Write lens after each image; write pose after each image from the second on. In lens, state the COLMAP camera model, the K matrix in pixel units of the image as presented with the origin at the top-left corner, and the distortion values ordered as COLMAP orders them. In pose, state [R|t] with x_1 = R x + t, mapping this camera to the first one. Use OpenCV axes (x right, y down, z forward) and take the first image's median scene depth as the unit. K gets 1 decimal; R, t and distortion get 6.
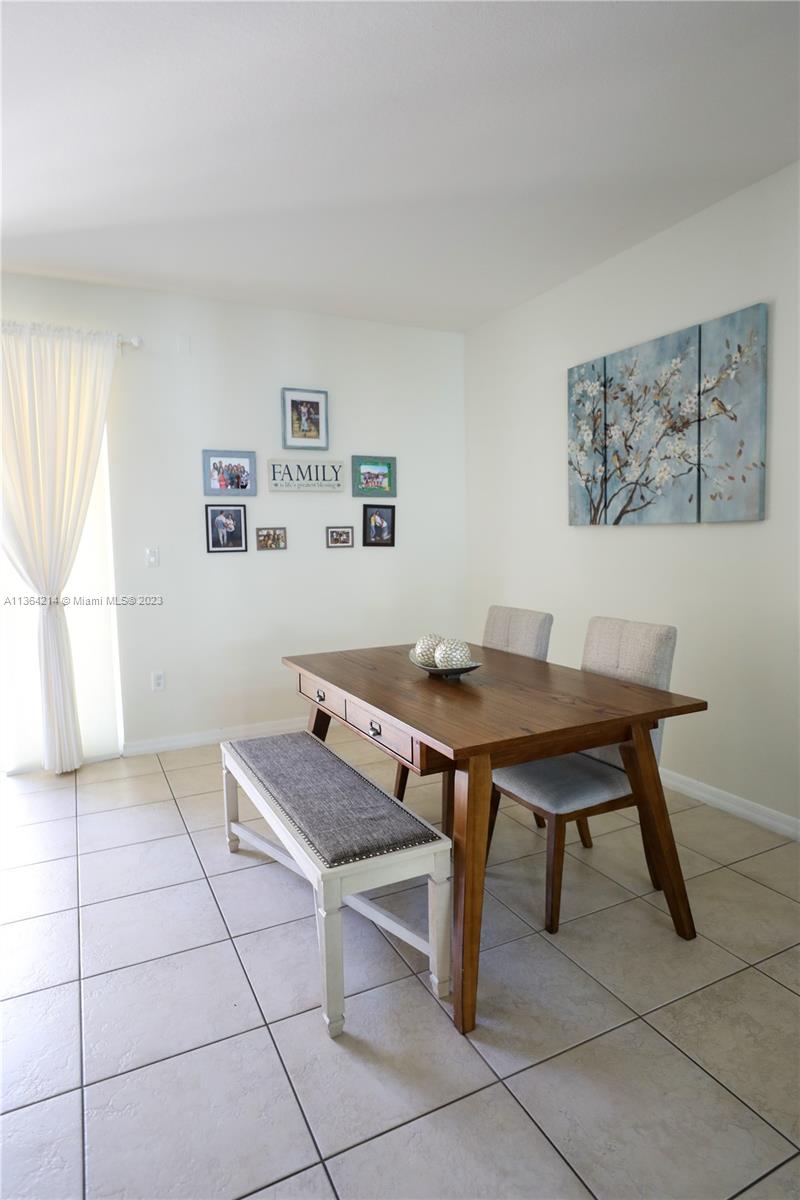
lens RADIAL K [[686.7, 0, 400.0], [0, 686.7, 600.0], [0, 0, 1]] dist [-0.026806, 0.000107]
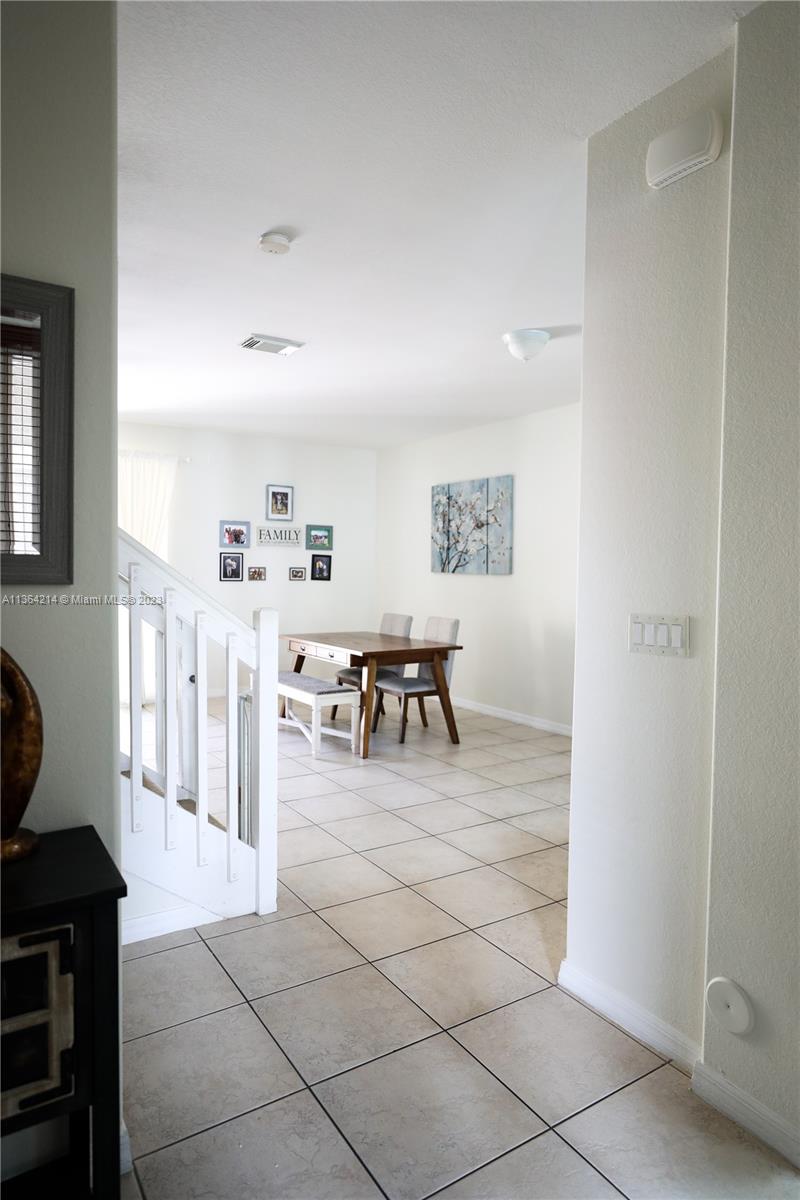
lens RADIAL K [[729.0, 0, 400.0], [0, 729.0, 600.0], [0, 0, 1]] dist [-0.000335, -0.000017]
pose [[0.992751, 0.027939, 0.116897, -0.056855], [-0.021916, 0.998381, -0.052498, 0.068137], [-0.118175, 0.049555, 0.991756, -0.911882]]
